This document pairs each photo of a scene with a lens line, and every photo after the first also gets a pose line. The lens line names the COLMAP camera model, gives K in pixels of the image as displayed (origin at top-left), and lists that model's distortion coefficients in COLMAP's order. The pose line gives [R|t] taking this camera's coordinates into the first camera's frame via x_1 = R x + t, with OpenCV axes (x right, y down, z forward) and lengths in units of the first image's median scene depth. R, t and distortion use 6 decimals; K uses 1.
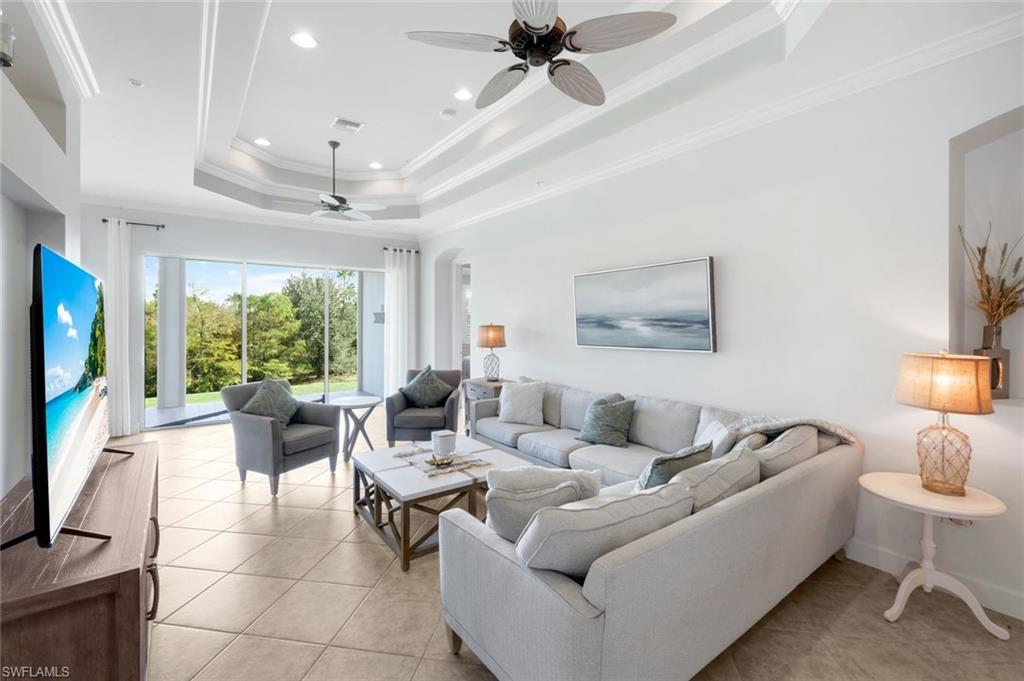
lens RADIAL K [[439.3, 0, 505.4], [0, 439.3, 328.3], [0, 0, 1]] dist [0.002638, 0.000018]
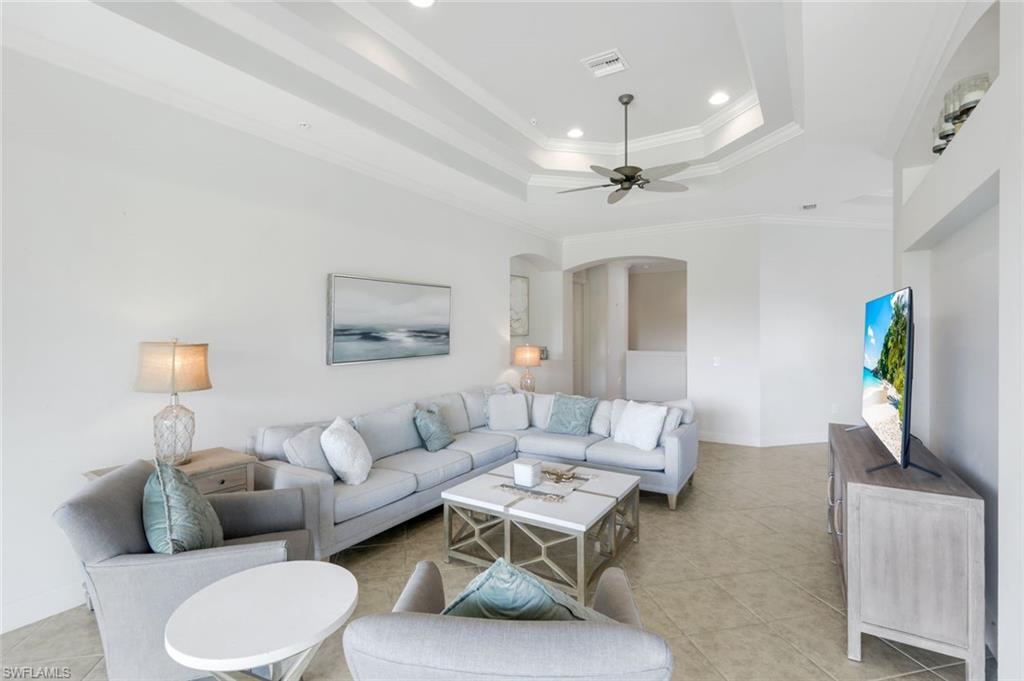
lens RADIAL K [[473.8, 0, 512.8], [0, 473.8, 337.1], [0, 0, 1]] dist [0.002130, 0.000842]
pose [[-0.376098, -0.010105, 0.926525, -0.654051], [0.013751, 0.999770, 0.016486, -0.016488], [-0.926478, 0.018941, -0.375872, 0.912485]]
